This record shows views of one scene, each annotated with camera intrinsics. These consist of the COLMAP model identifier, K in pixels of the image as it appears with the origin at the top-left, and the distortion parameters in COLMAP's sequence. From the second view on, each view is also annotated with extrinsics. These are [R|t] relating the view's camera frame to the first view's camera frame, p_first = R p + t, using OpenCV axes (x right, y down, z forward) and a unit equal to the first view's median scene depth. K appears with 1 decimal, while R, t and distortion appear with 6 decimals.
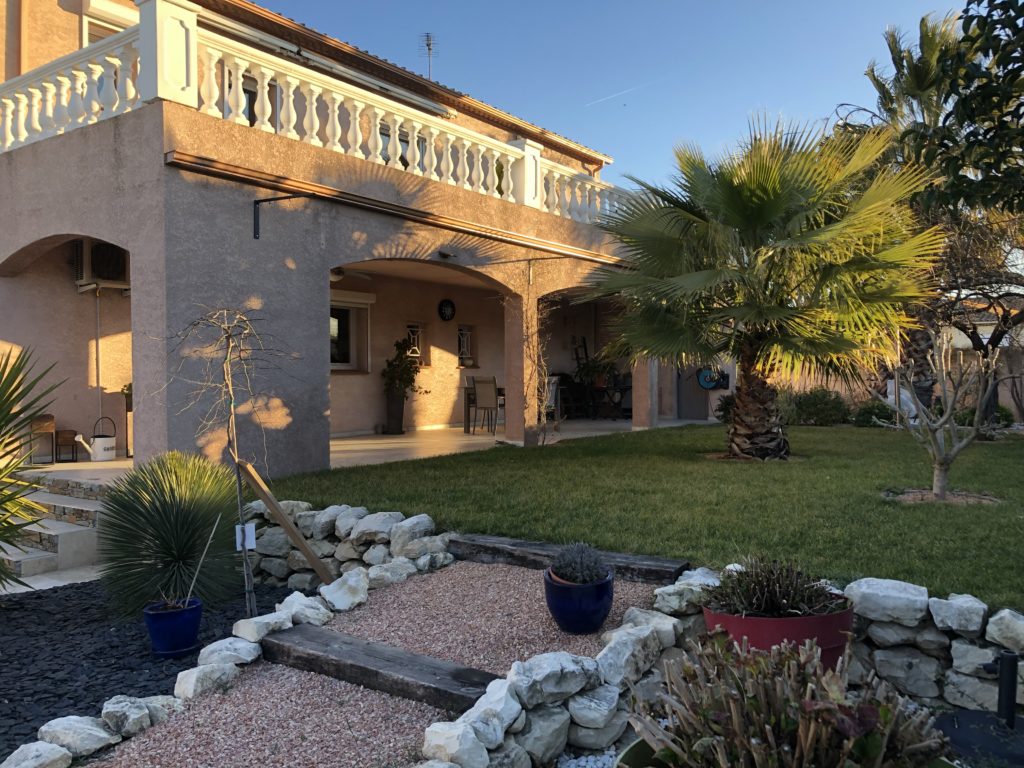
lens RADIAL K [[824.3, 0, 512.0], [0, 824.3, 384.0], [0, 0, 1]] dist [0.003892, -0.013834]
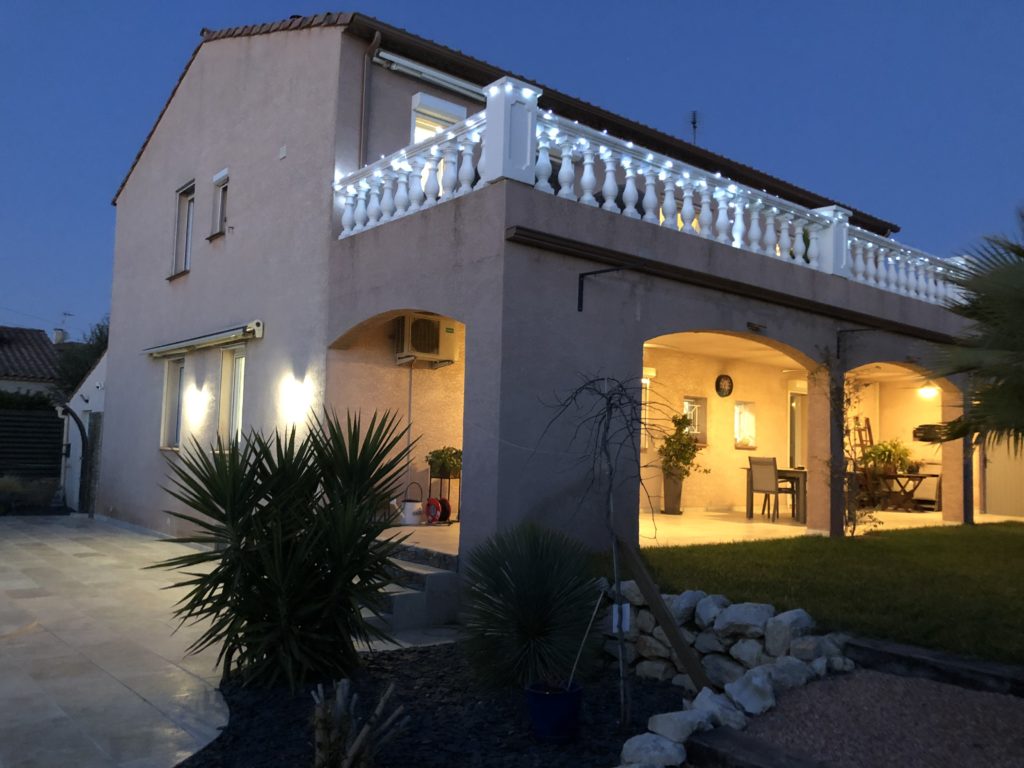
lens RADIAL K [[831.4, 0, 512.0], [0, 831.4, 384.0], [0, 0, 1]] dist [0.011621, -0.004389]
pose [[0.960893, 0.011947, -0.276660, -0.175507], [-0.037742, 0.995396, -0.088100, 0.007099], [0.274334, 0.095096, 0.956921, 0.028476]]
